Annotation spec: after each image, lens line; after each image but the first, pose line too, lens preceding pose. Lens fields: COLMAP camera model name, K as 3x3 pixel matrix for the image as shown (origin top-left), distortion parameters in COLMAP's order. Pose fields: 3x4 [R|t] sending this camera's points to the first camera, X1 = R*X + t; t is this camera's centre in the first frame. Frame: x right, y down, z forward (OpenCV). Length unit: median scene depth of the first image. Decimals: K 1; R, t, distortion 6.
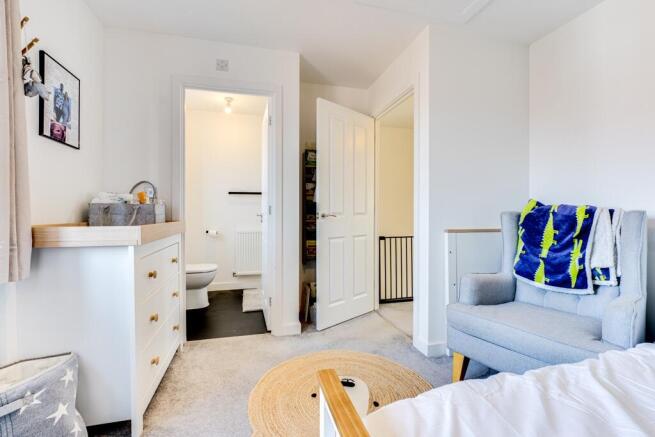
lens RADIAL K [[276.1, 0, 330.2], [0, 276.1, 205.8], [0, 0, 1]] dist [0.001601, 0.000219]
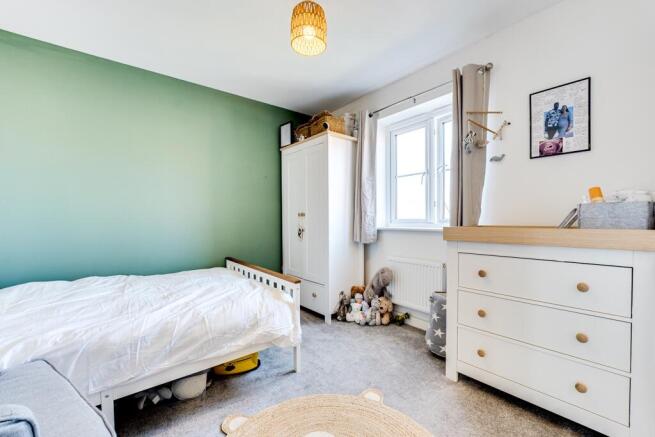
lens RADIAL K [[276.6, 0, 327.4], [0, 276.6, 221.7], [0, 0, 1]] dist [-0.015335, 0.000068]
pose [[-0.929966, 0.009016, -0.367535, 0.303276], [0.015516, 0.999771, -0.014736, 0.044889], [0.367317, -0.019407, -0.929893, 1.644877]]
